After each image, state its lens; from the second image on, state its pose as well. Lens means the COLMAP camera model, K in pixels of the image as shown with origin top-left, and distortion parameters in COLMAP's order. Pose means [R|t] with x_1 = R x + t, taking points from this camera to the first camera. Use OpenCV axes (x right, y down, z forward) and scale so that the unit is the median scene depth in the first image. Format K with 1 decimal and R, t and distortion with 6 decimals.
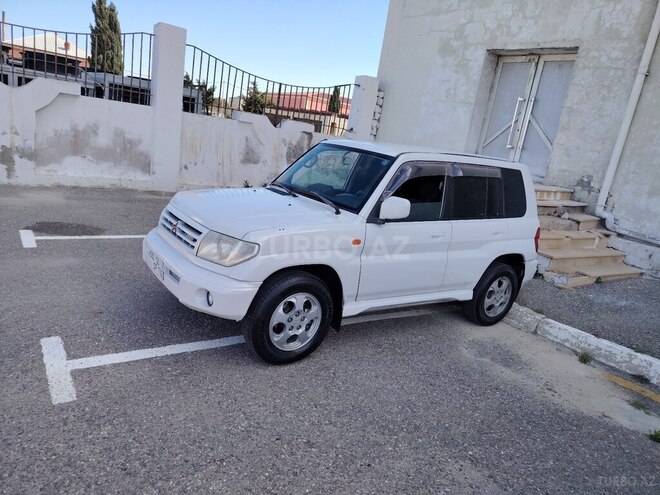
lens RADIAL K [[460.3, 0, 331.2], [0, 460.3, 244.4], [0, 0, 1]] dist [0.024447, -0.021544]
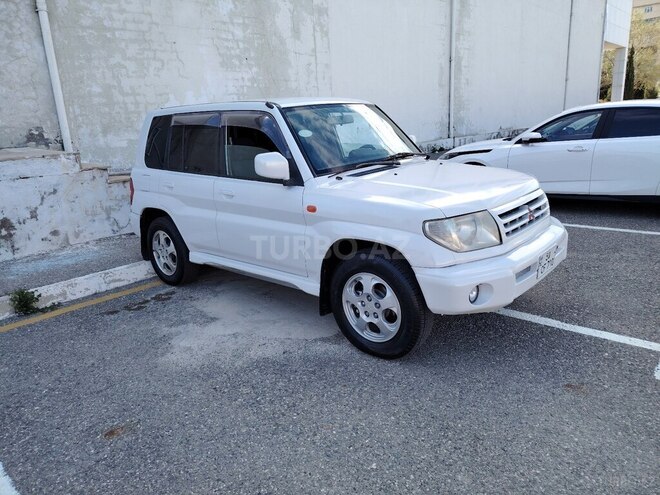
lens RADIAL K [[460.3, 0, 328.6], [0, 460.3, 244.9], [0, 0, 1]] dist [0.024447, -0.021544]
pose [[-0.217349, -0.381202, 0.898579, -0.738418], [0.256896, 0.865791, 0.429431, -0.314899], [-0.941682, 0.324177, -0.090249, 1.033275]]
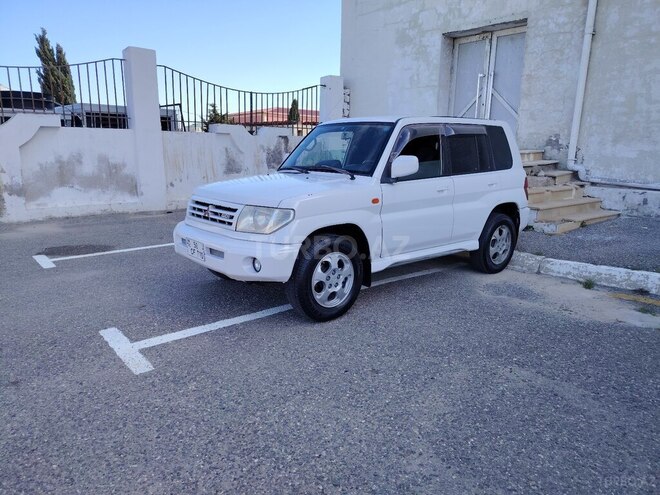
lens RADIAL K [[460.3, 0, 331.0], [0, 460.3, 243.7], [0, 0, 1]] dist [0.024447, -0.021544]
pose [[0.987008, -0.151024, 0.054838, -0.089322], [0.152396, 0.988080, -0.021738, 0.074120], [-0.050901, 0.029813, 0.998259, -0.058078]]
